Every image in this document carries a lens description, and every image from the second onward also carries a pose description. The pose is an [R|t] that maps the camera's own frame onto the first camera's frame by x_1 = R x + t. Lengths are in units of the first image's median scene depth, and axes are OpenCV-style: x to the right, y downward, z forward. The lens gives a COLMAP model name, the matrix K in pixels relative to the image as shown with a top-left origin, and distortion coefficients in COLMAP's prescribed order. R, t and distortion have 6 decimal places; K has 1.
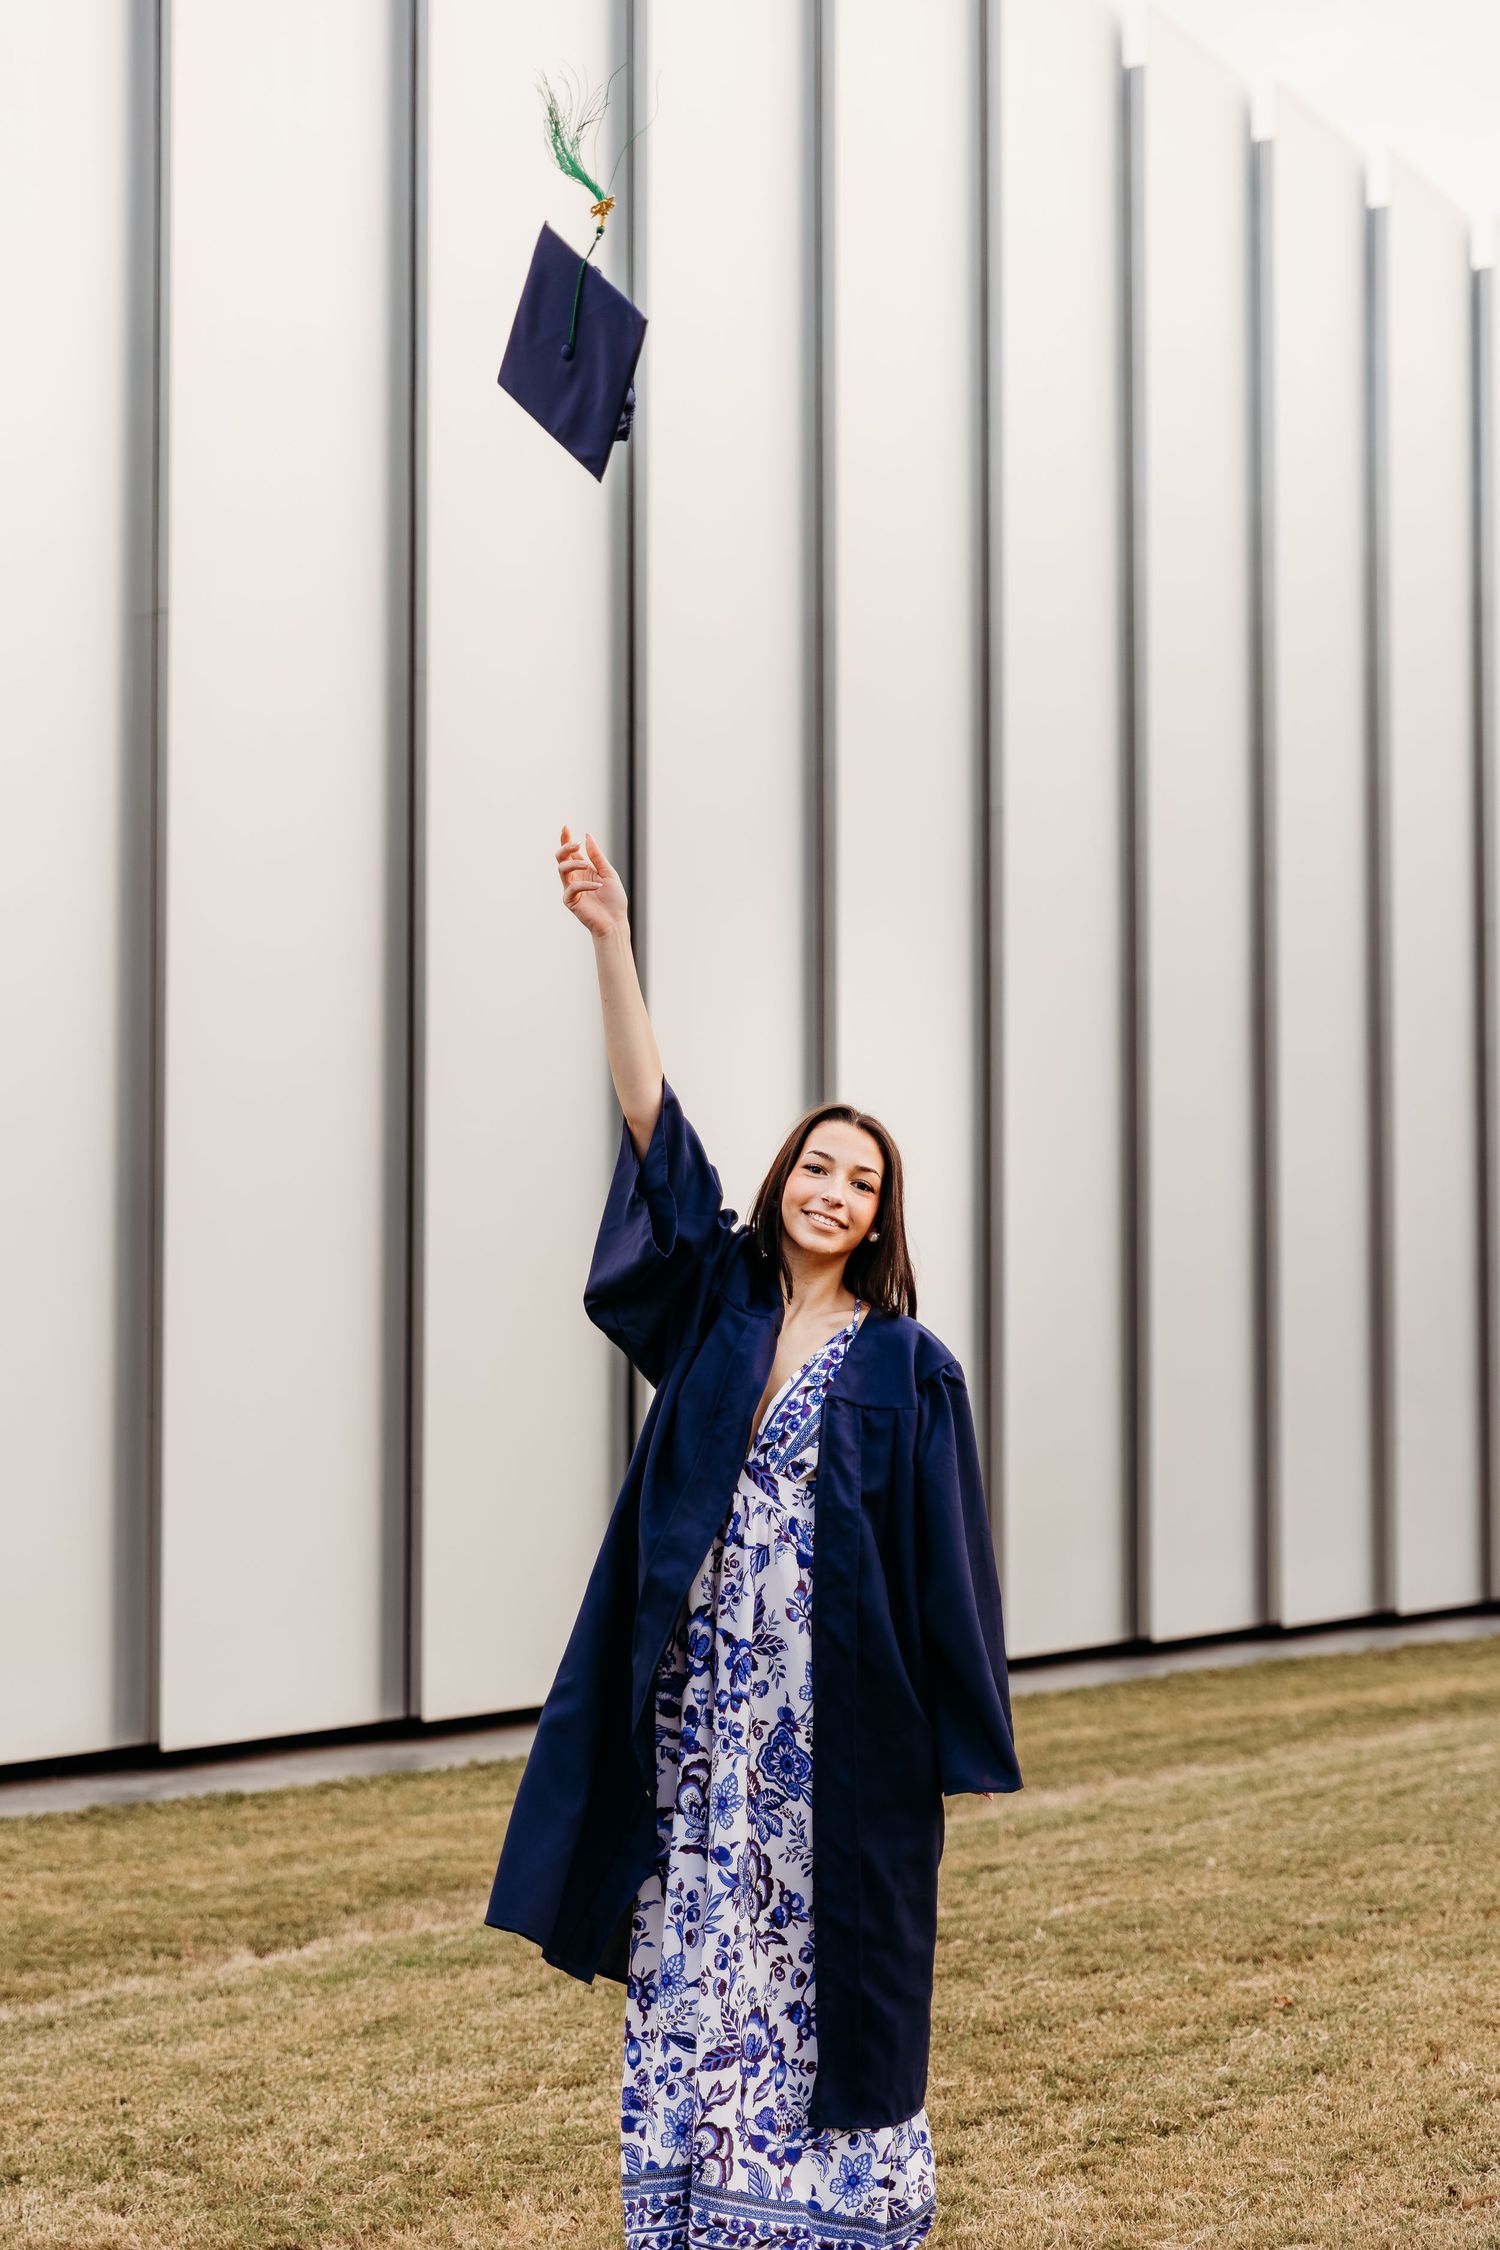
lens RADIAL K [[4579.3, 0, 750.0], [0, 4579.3, 1125.0], [0, 0, 1]] dist [0.008654, -0.144573]
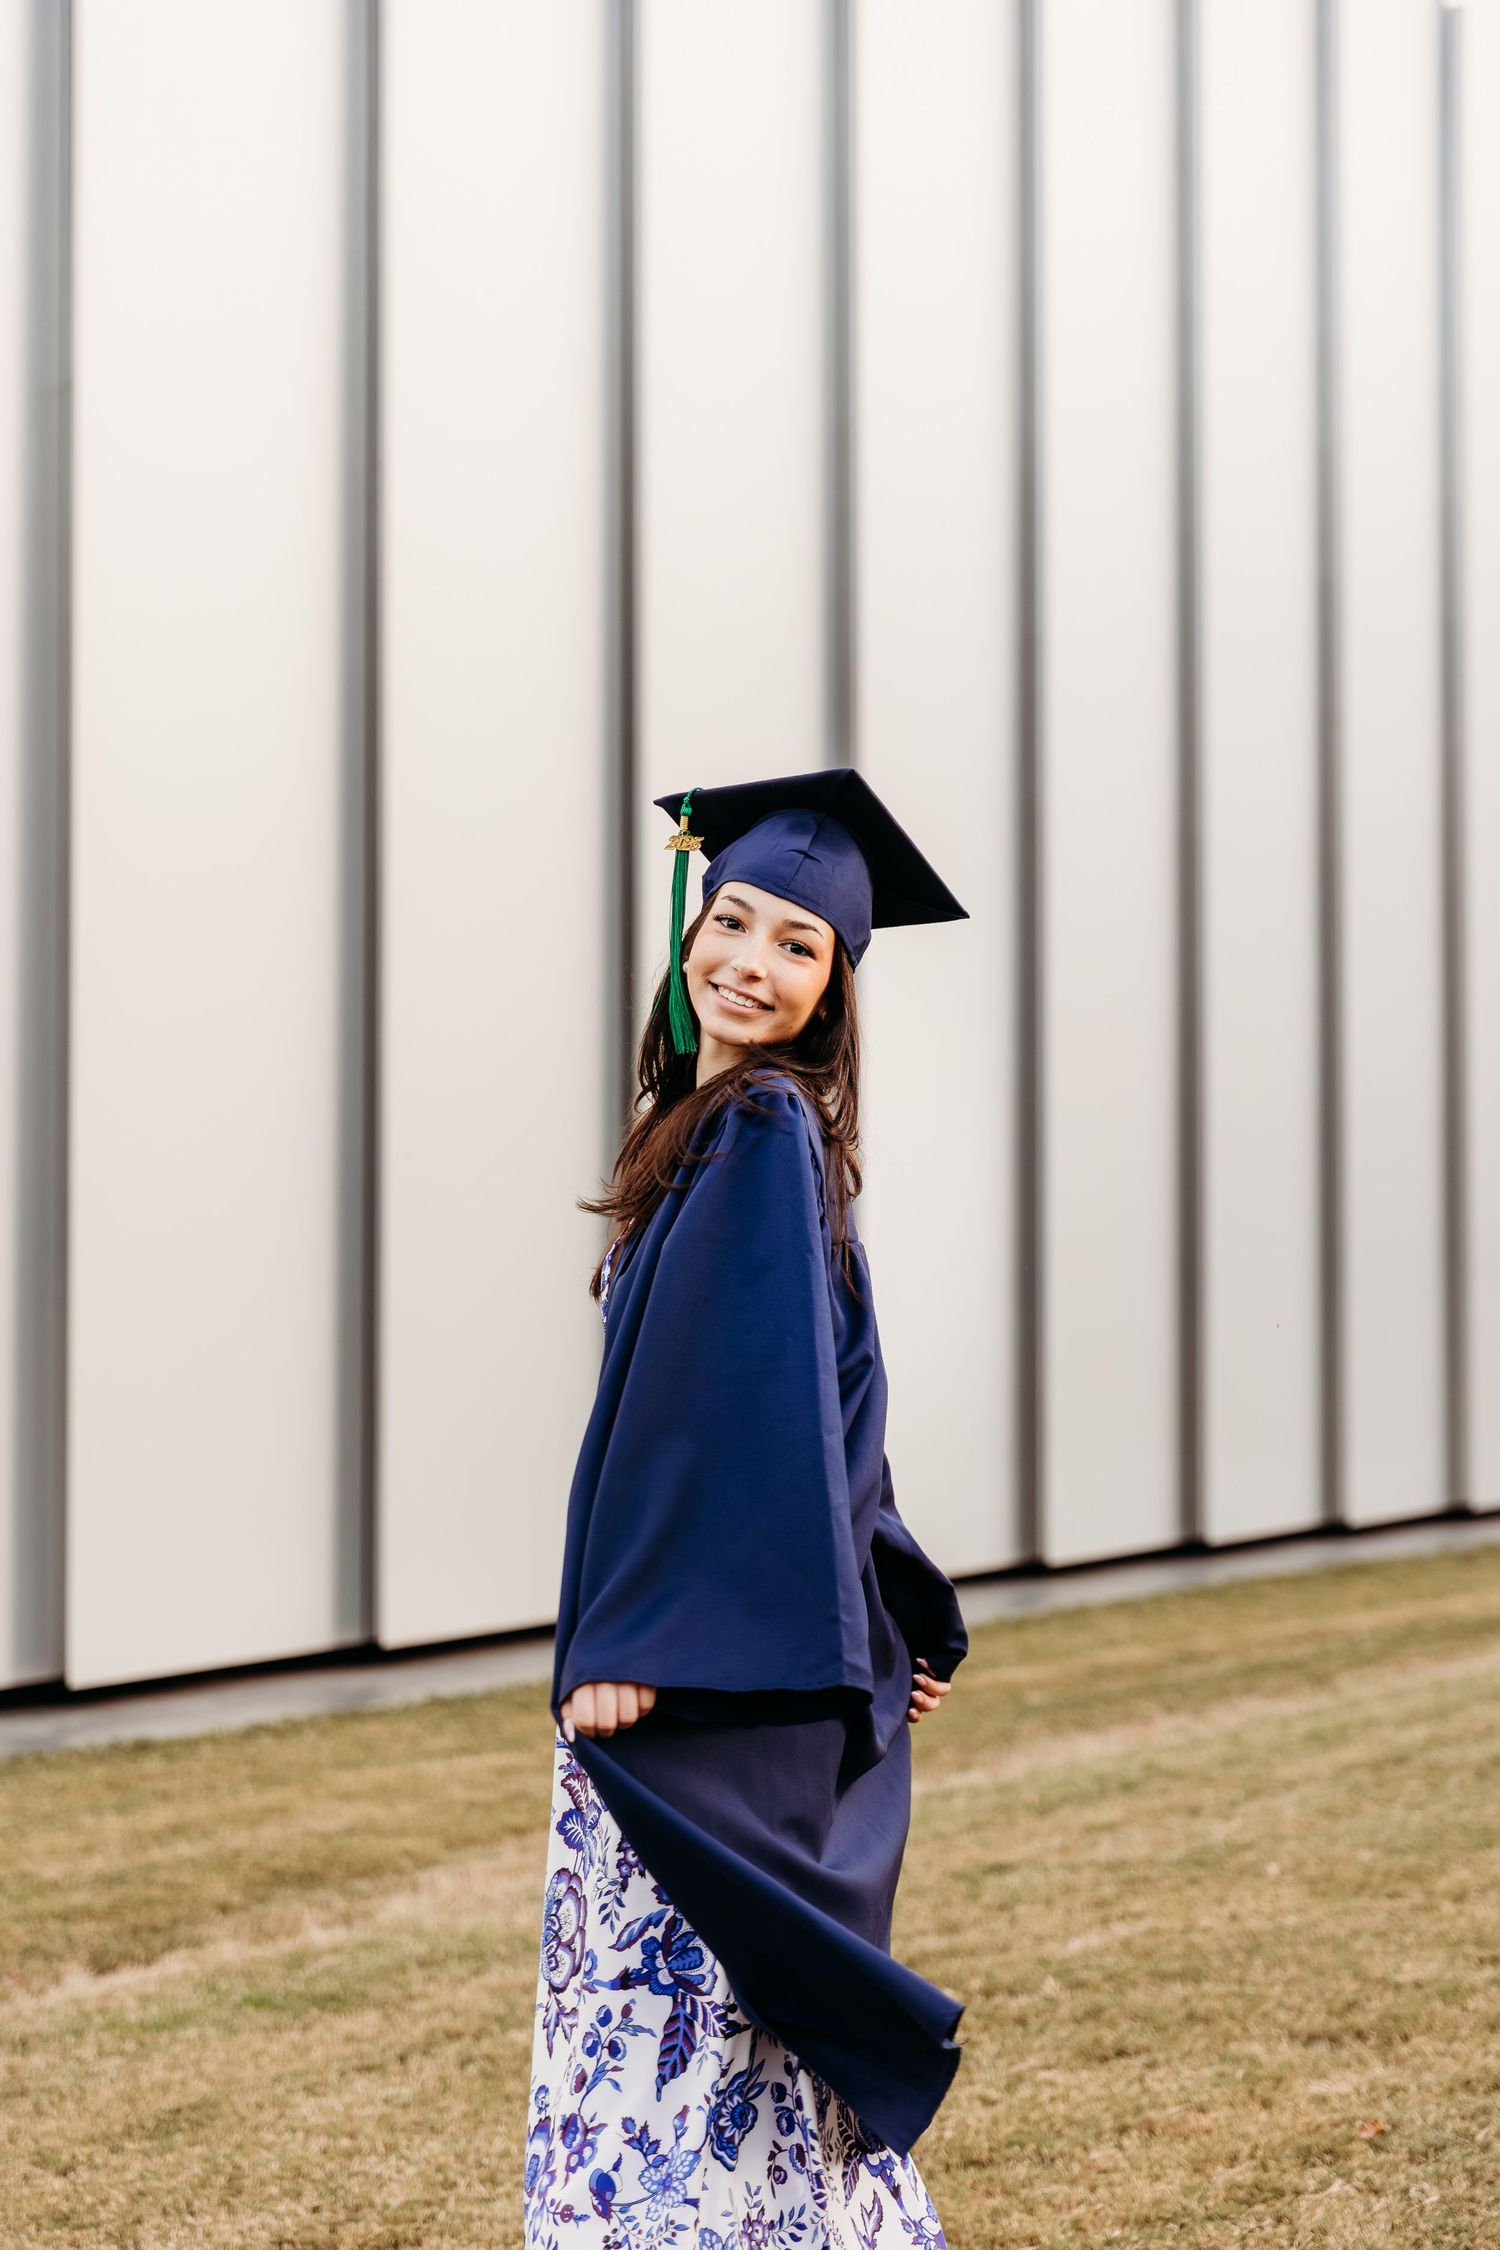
lens RADIAL K [[4579.3, 0, 750.0], [0, 4579.3, 1125.0], [0, 0, 1]] dist [0.008654, -0.144573]
pose [[0.999908, -0.001243, -0.013529, 0.019643], [0.001607, 0.999635, 0.026950, 0.009161], [0.013490, -0.026969, 0.999545, 0.195990]]
